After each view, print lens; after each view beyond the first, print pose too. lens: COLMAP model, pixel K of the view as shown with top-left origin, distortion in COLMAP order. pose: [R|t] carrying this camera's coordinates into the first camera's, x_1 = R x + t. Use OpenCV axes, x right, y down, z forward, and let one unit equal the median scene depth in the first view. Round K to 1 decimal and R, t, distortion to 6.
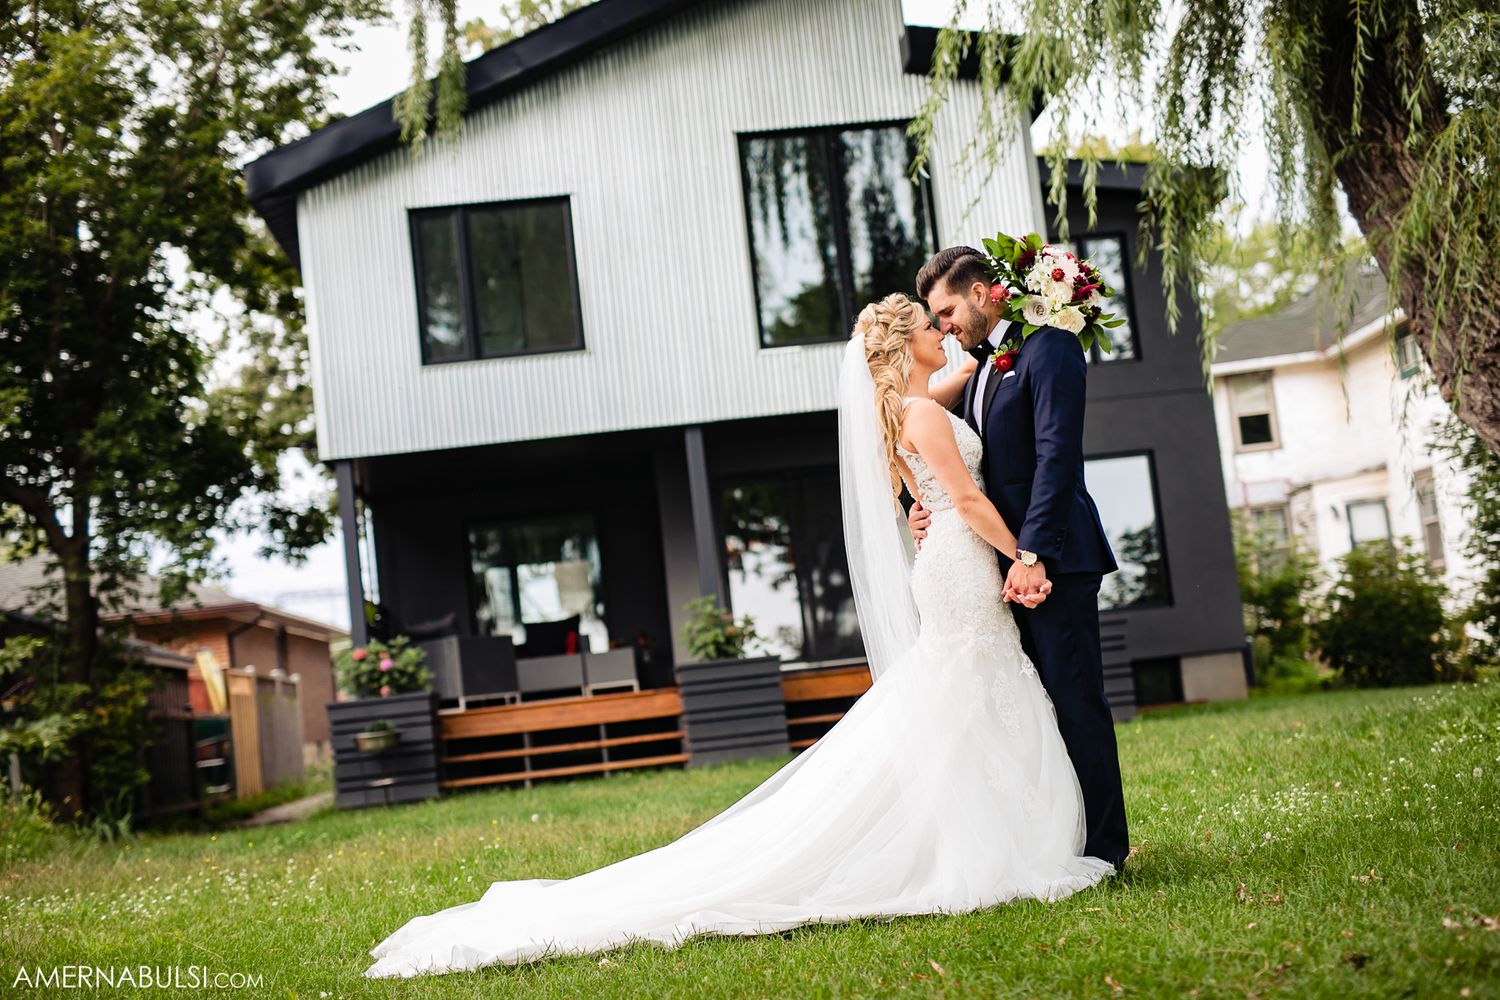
lens RADIAL K [[2034.2, 0, 750.0], [0, 2034.2, 500.0], [0, 0, 1]] dist [0.089519, 0.066190]
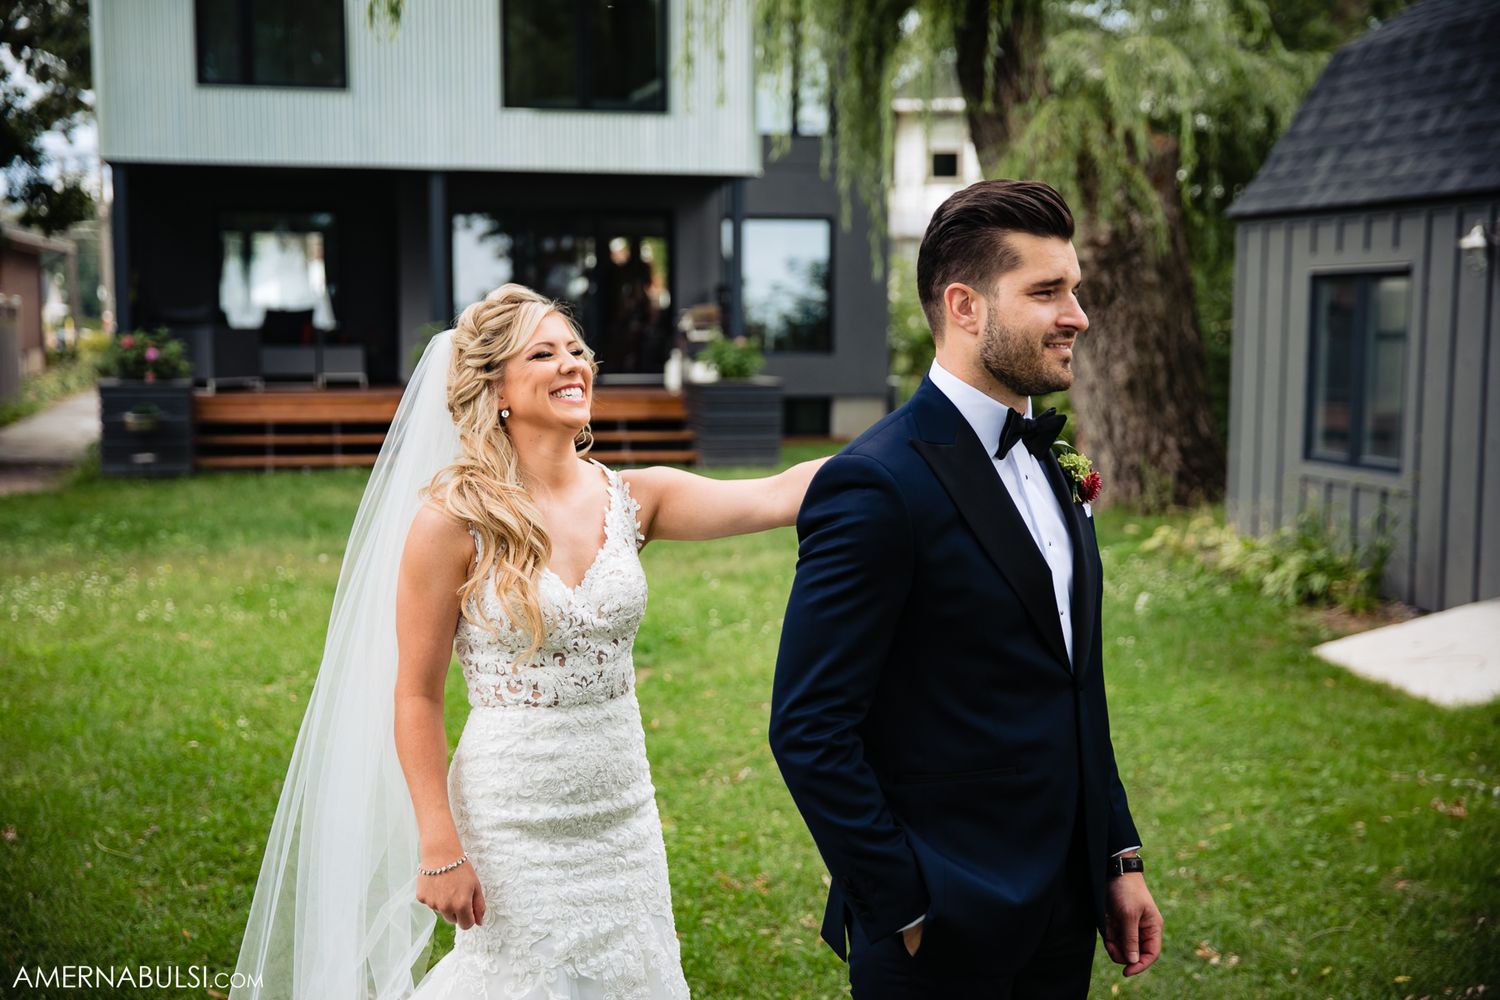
lens RADIAL K [[2034.2, 0, 750.0], [0, 2034.2, 500.0], [0, 0, 1]] dist [0.089519, 0.066190]
pose [[0.982766, 0.095891, 0.158035, -0.017499], [-0.121635, 0.979225, 0.162244, -0.056014], [-0.139194, -0.178670, 0.974013, -0.157763]]
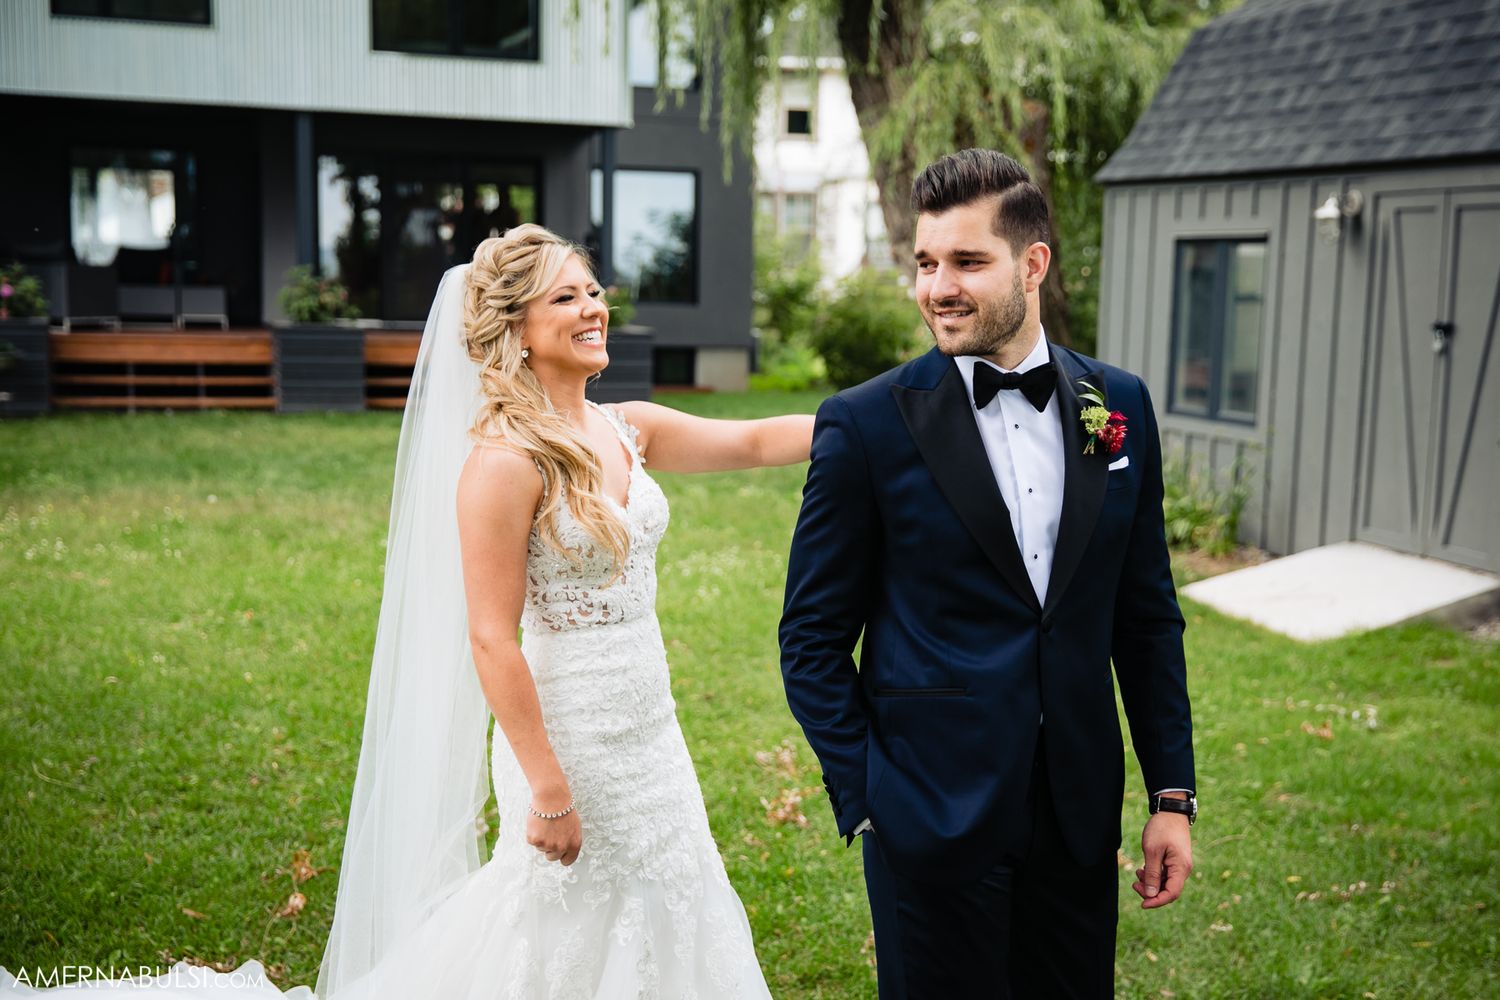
lens RADIAL K [[1996.4, 0, 837.3], [0, 1996.4, 521.9], [0, 0, 1]] dist [0.052669, 0.042799]
pose [[0.955475, 0.096372, 0.278891, -0.031167], [-0.150805, 0.971887, 0.180813, -0.054687], [-0.253625, -0.214821, 0.943147, -0.163254]]
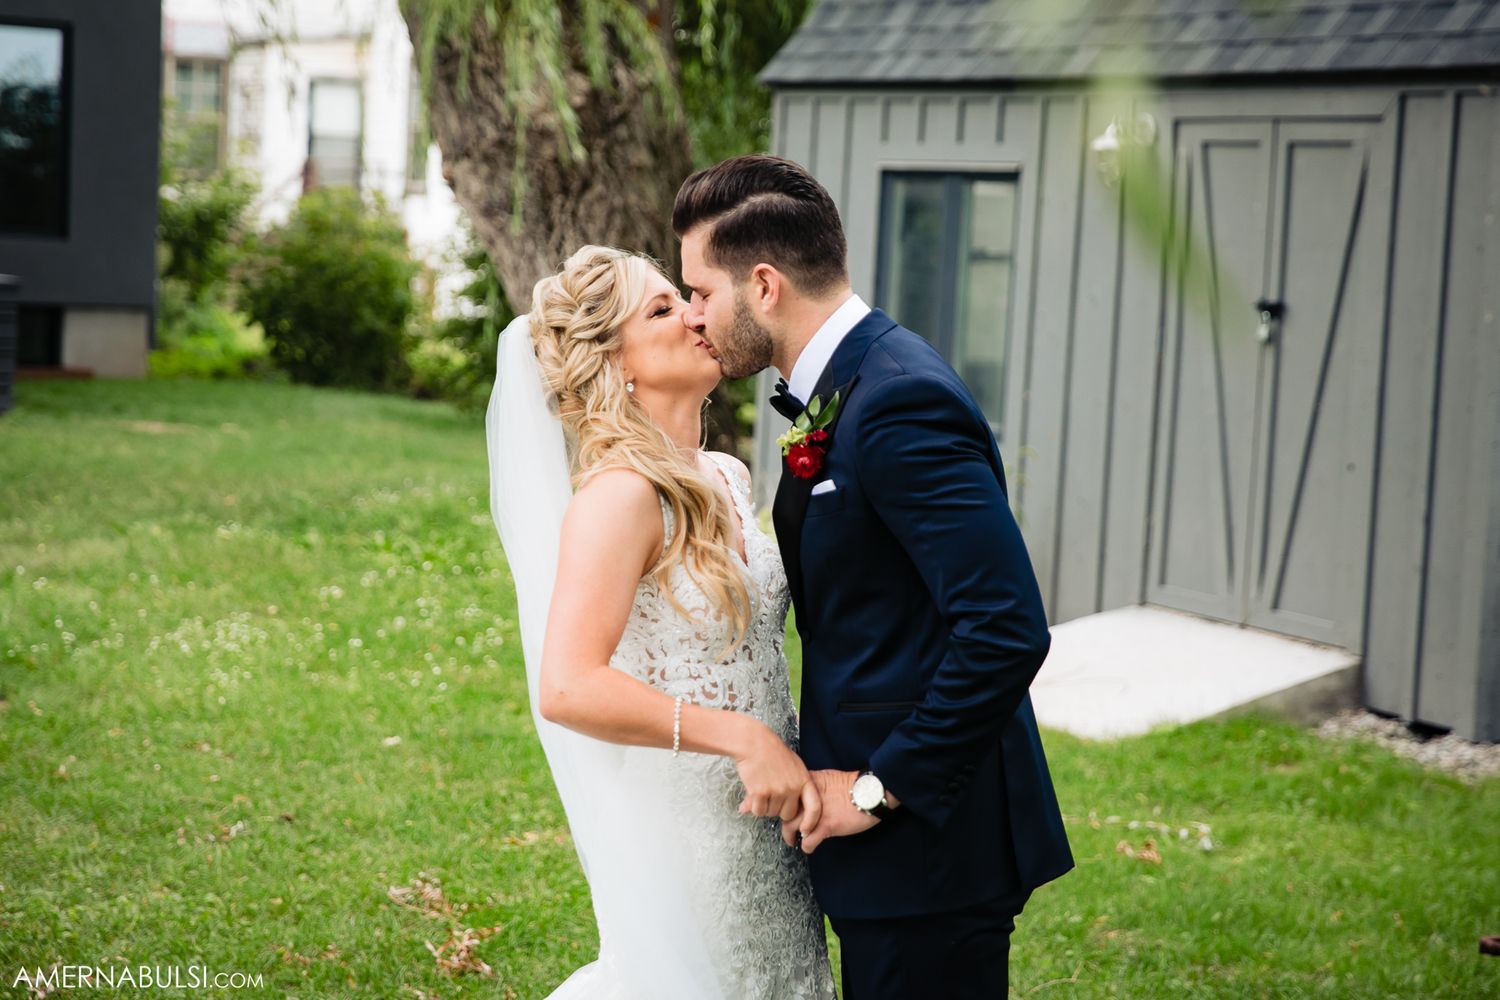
lens RADIAL K [[3233.4, 0, 751.2], [0, 3233.4, 431.1], [0, 0, 1]] dist [0.193444, 0.163834]
pose [[0.897962, 0.121063, 0.423094, -0.072757], [-0.181391, 0.977768, 0.105204, -0.056525], [-0.400952, -0.171214, 0.899957, -0.204342]]
